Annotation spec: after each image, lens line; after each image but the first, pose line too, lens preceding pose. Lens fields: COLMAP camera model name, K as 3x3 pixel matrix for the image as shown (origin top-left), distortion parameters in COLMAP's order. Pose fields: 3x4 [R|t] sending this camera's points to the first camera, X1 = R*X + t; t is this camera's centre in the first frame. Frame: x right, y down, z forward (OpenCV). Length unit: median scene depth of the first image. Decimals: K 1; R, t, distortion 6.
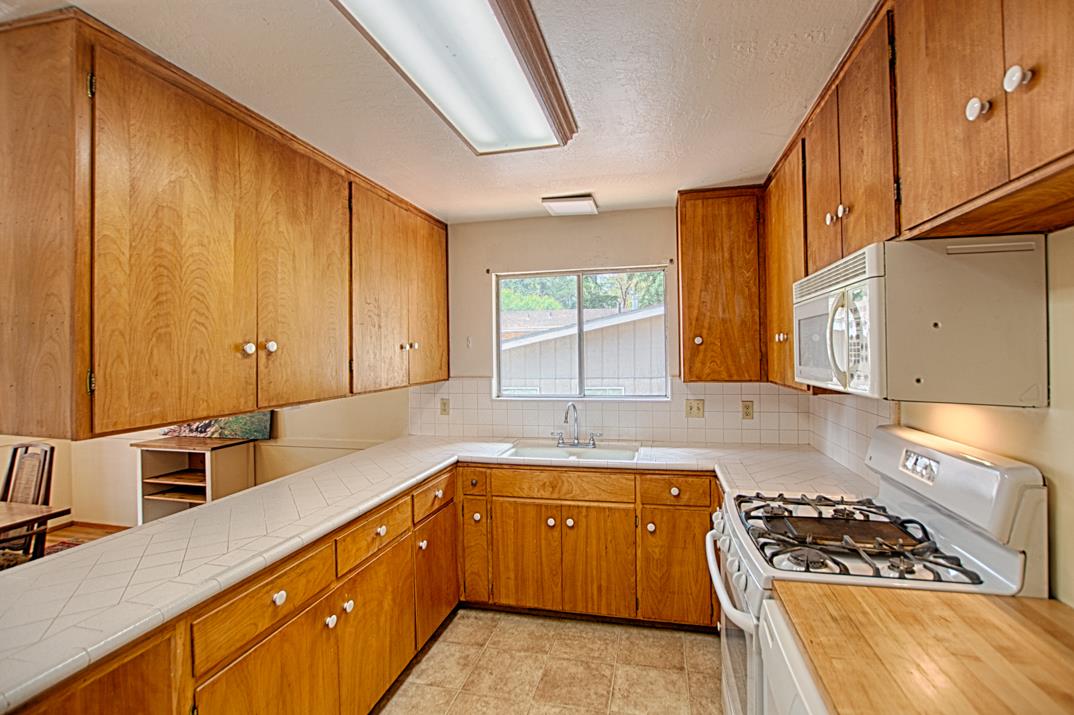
lens RADIAL K [[488.0, 0, 542.3], [0, 488.0, 349.5], [0, 0, 1]] dist [-0.022948, 0.000961]
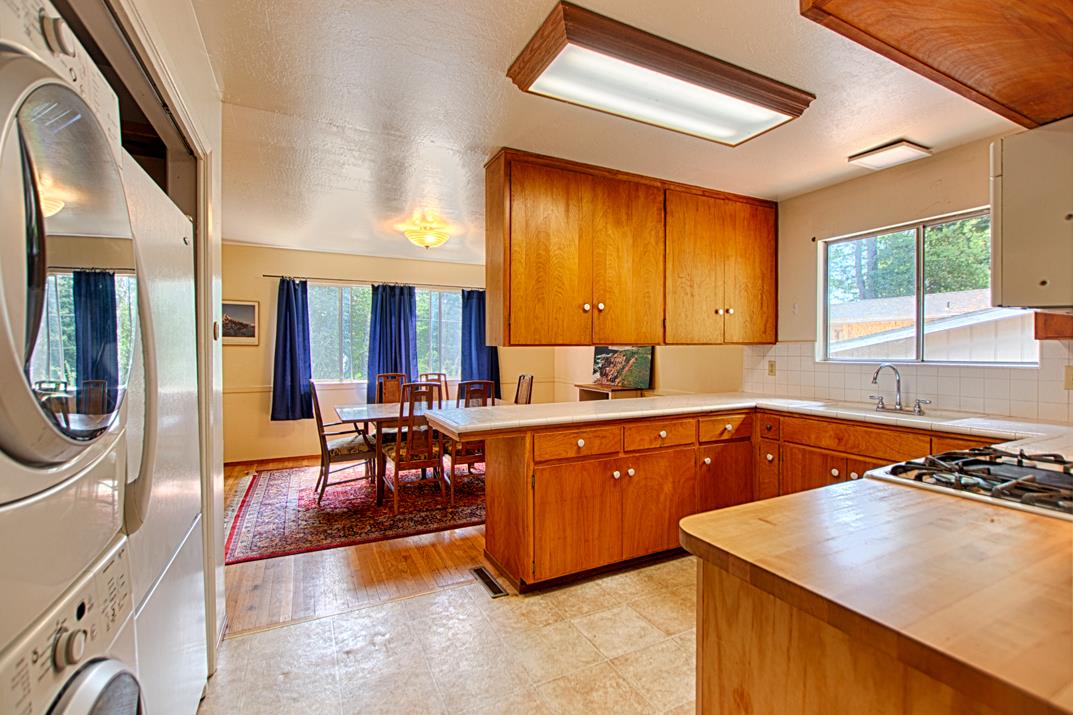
lens RADIAL K [[487.6, 0, 539.6], [0, 487.6, 352.4], [0, 0, 1]] dist [-0.022948, 0.000961]
pose [[0.630197, 0.016697, -0.776255, 0.465387], [-0.008043, 0.999855, 0.014977, 0.100171], [0.776393, -0.003195, 0.630241, -0.150642]]
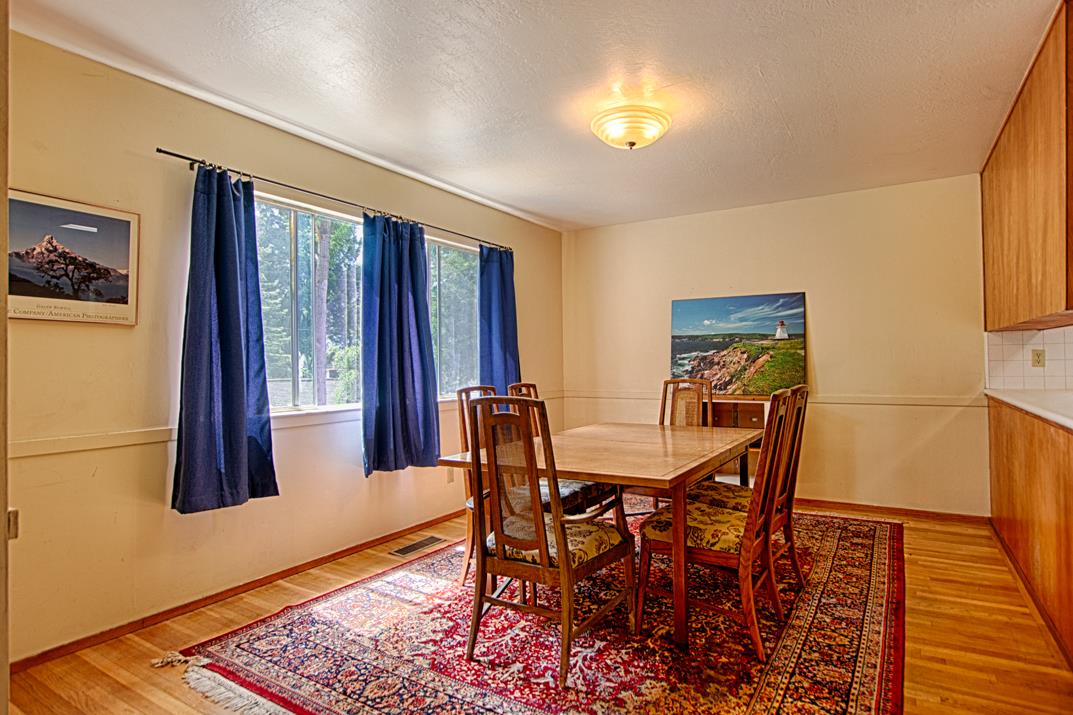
lens RADIAL K [[581.6, 0, 532.4], [0, 581.6, 360.3], [0, 0, 1]] dist [-0.013787, 0.000271]
pose [[0.947487, -0.002331, -0.319786, -1.105671], [0.001016, 0.999990, -0.004280, 0.180559], [0.319793, 0.003730, 0.947480, -0.513623]]
